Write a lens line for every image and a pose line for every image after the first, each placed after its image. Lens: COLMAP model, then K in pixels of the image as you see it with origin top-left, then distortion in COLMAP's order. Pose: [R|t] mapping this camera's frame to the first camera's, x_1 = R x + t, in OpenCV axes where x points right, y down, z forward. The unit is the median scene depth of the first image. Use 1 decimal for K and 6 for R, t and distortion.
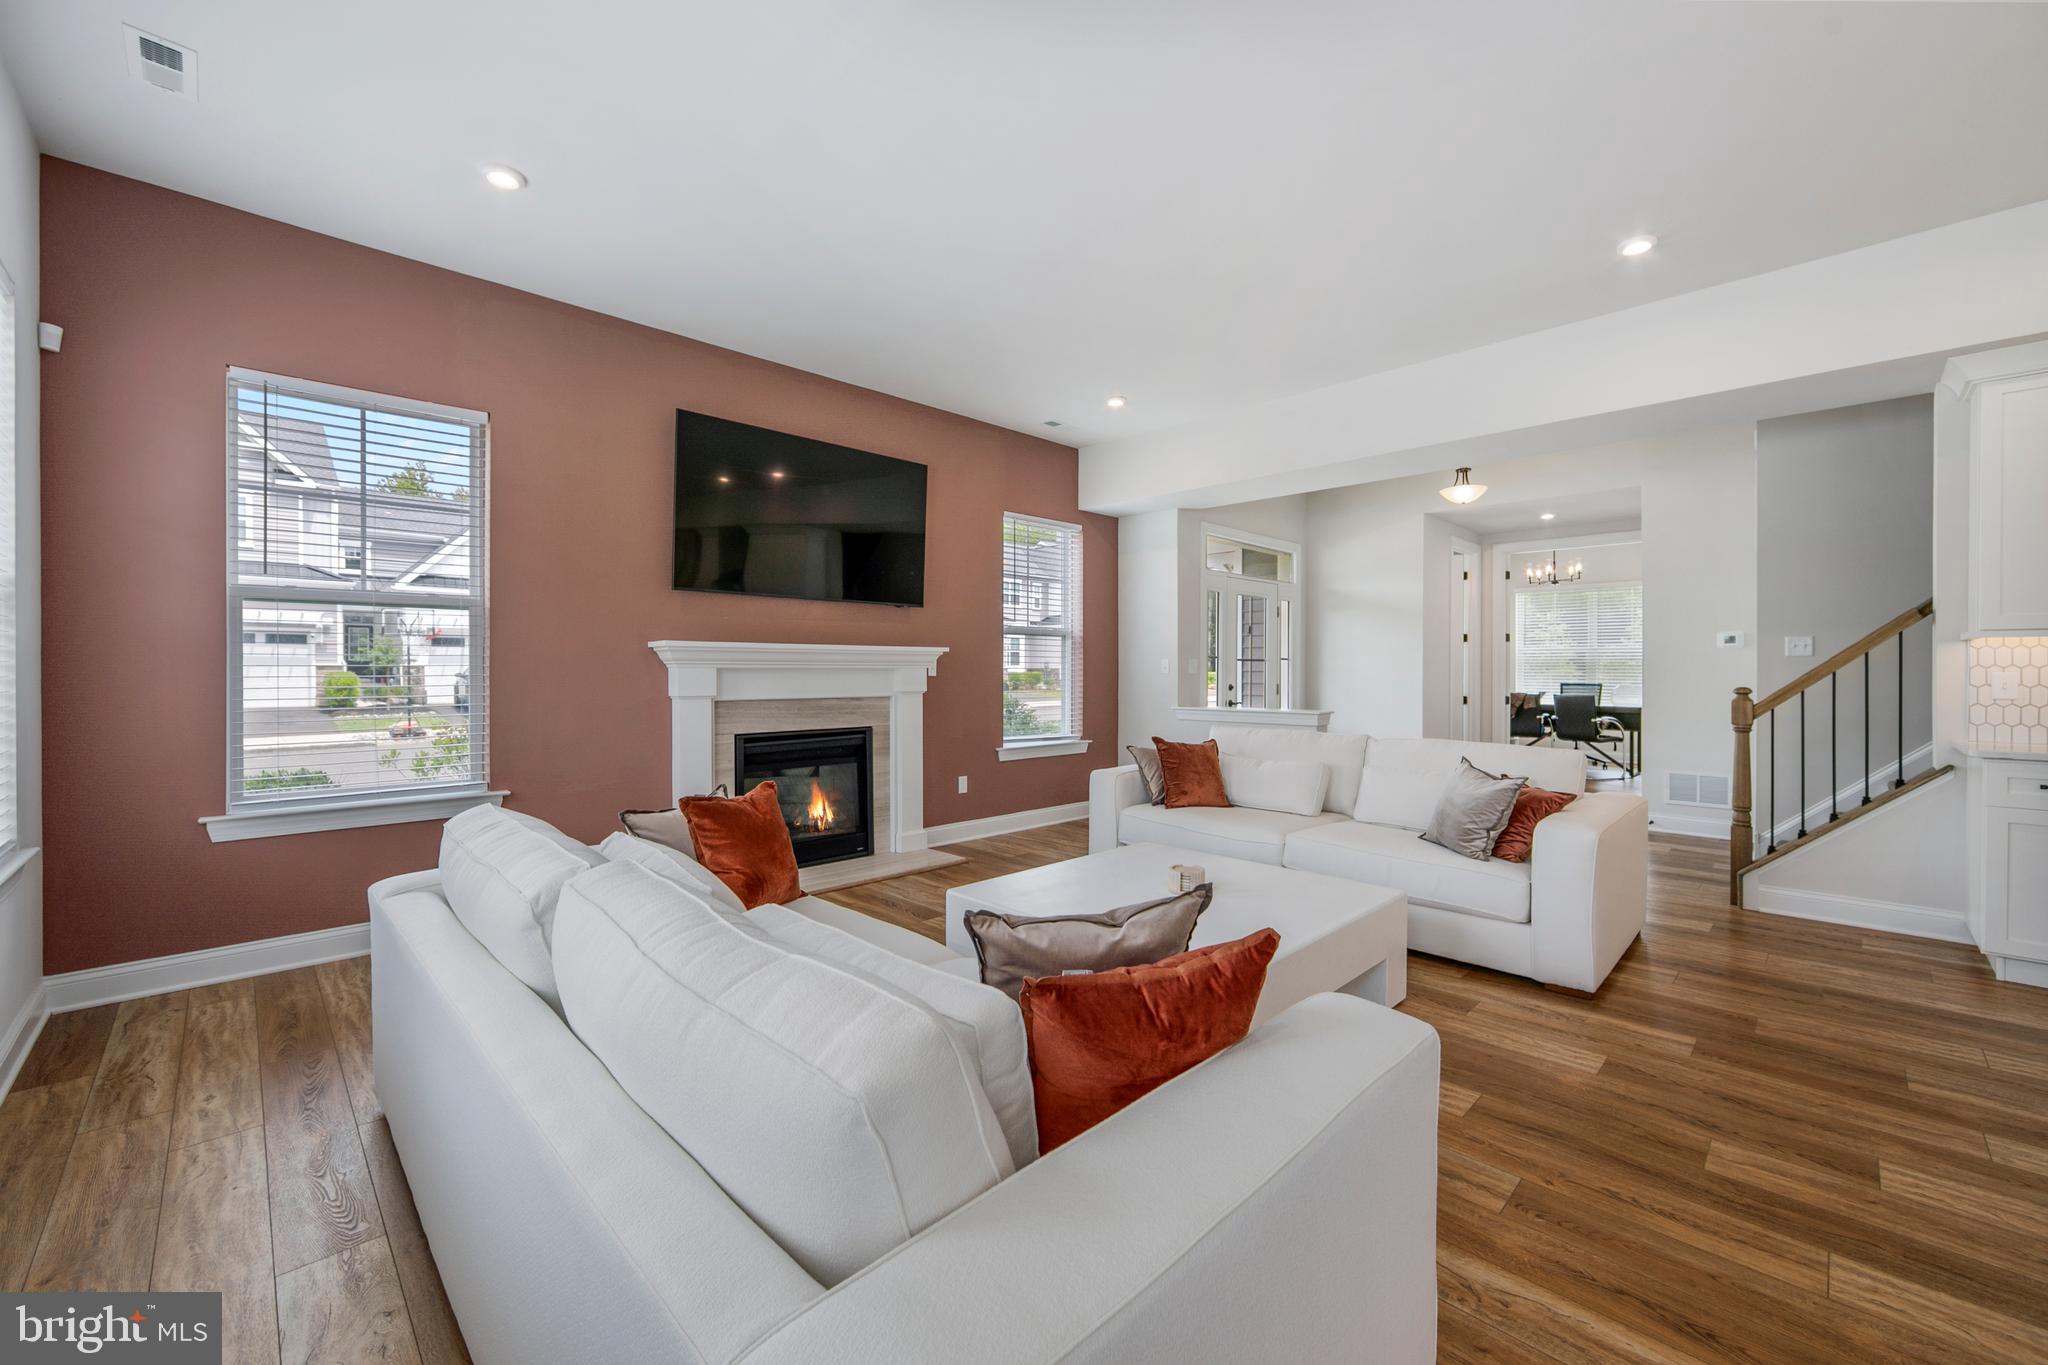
lens RADIAL K [[812.2, 0, 1028.2], [0, 812.2, 674.2], [0, 0, 1]] dist [-0.013028, 0.002553]
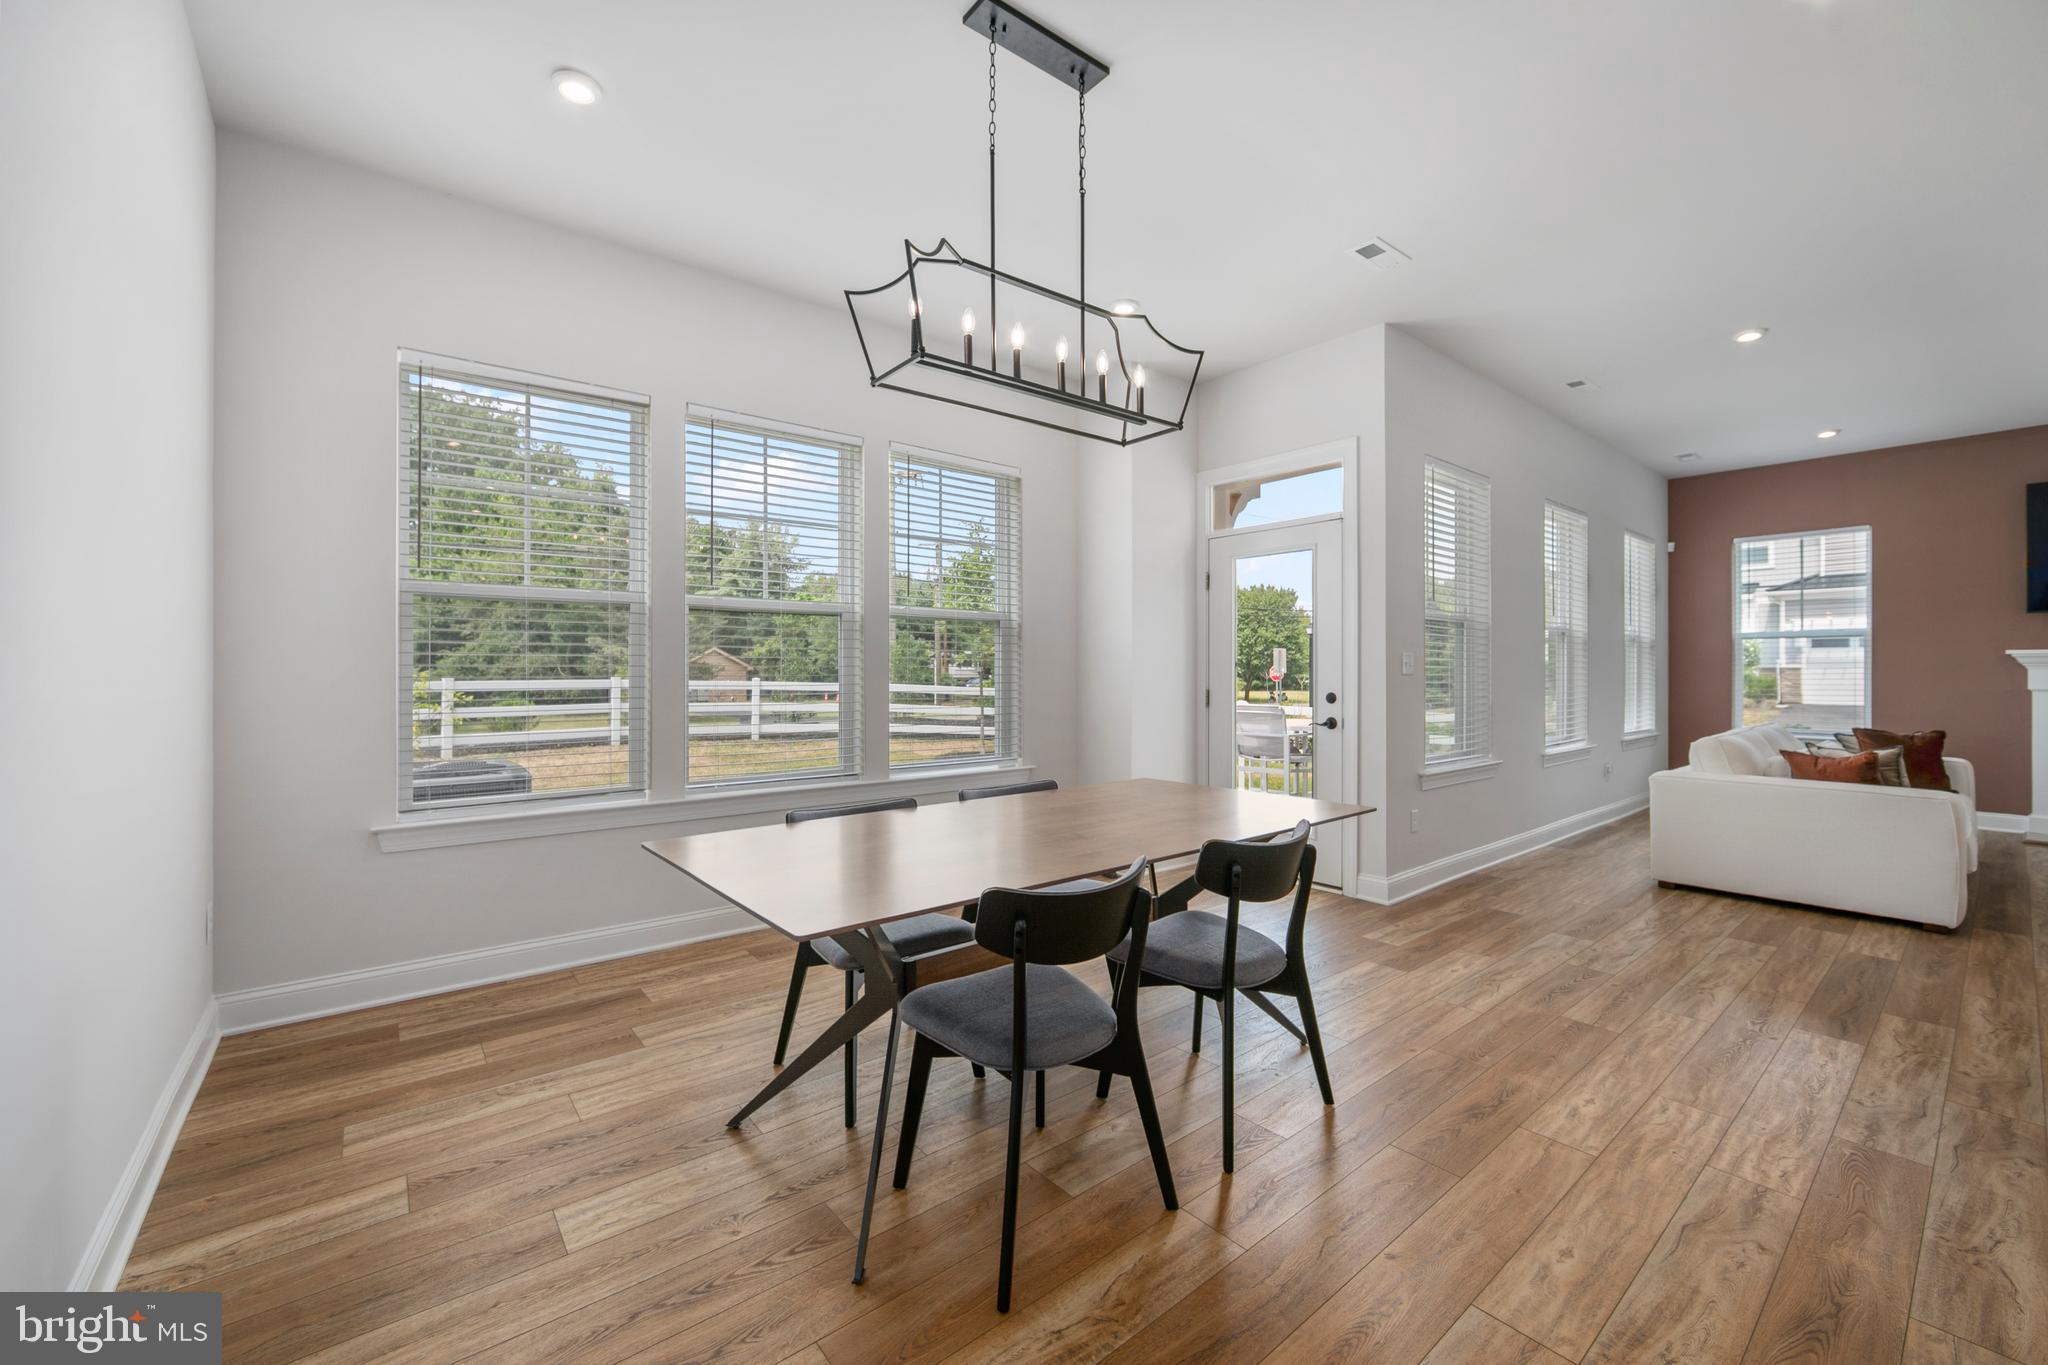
lens RADIAL K [[812.2, 0, 1028.2], [0, 812.2, 674.2], [0, 0, 1]] dist [-0.013028, 0.002553]
pose [[-0.095525, 0.001891, -0.995425, 1.011591], [-0.004861, 0.999985, 0.002366, 0.006303], [0.995415, 0.005065, -0.095514, -0.535864]]
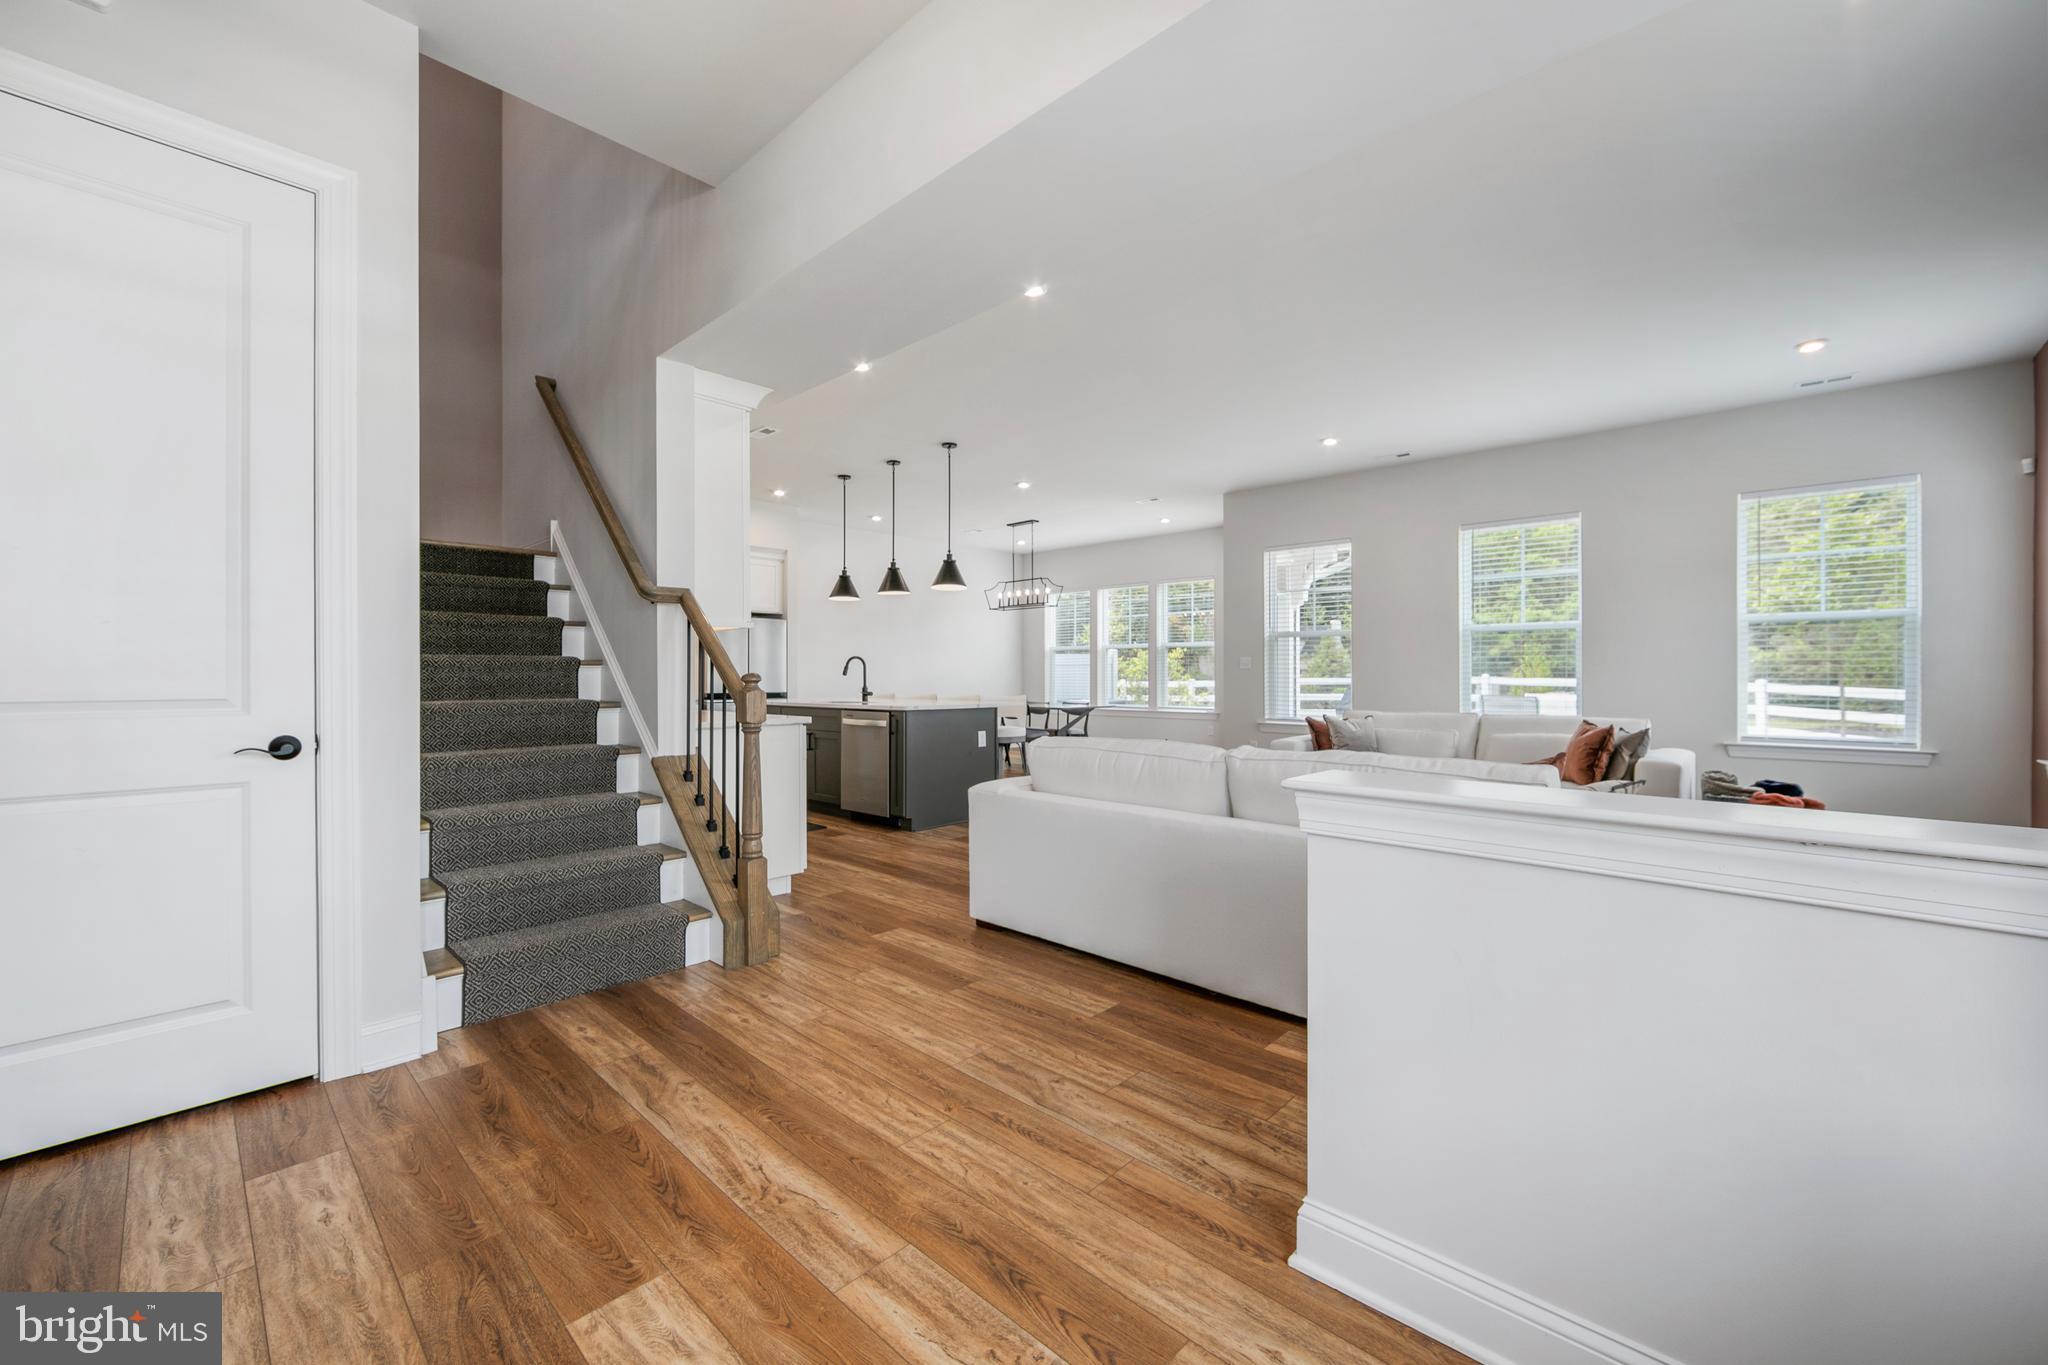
lens RADIAL K [[812.2, 0, 1028.2], [0, 812.2, 674.2], [0, 0, 1]] dist [-0.013028, 0.002553]
pose [[-0.998821, -0.000816, -0.048532, 0.595489], [-0.001019, 0.999991, 0.004149, 0.012111], [0.048528, 0.004194, -0.998813, 1.566888]]
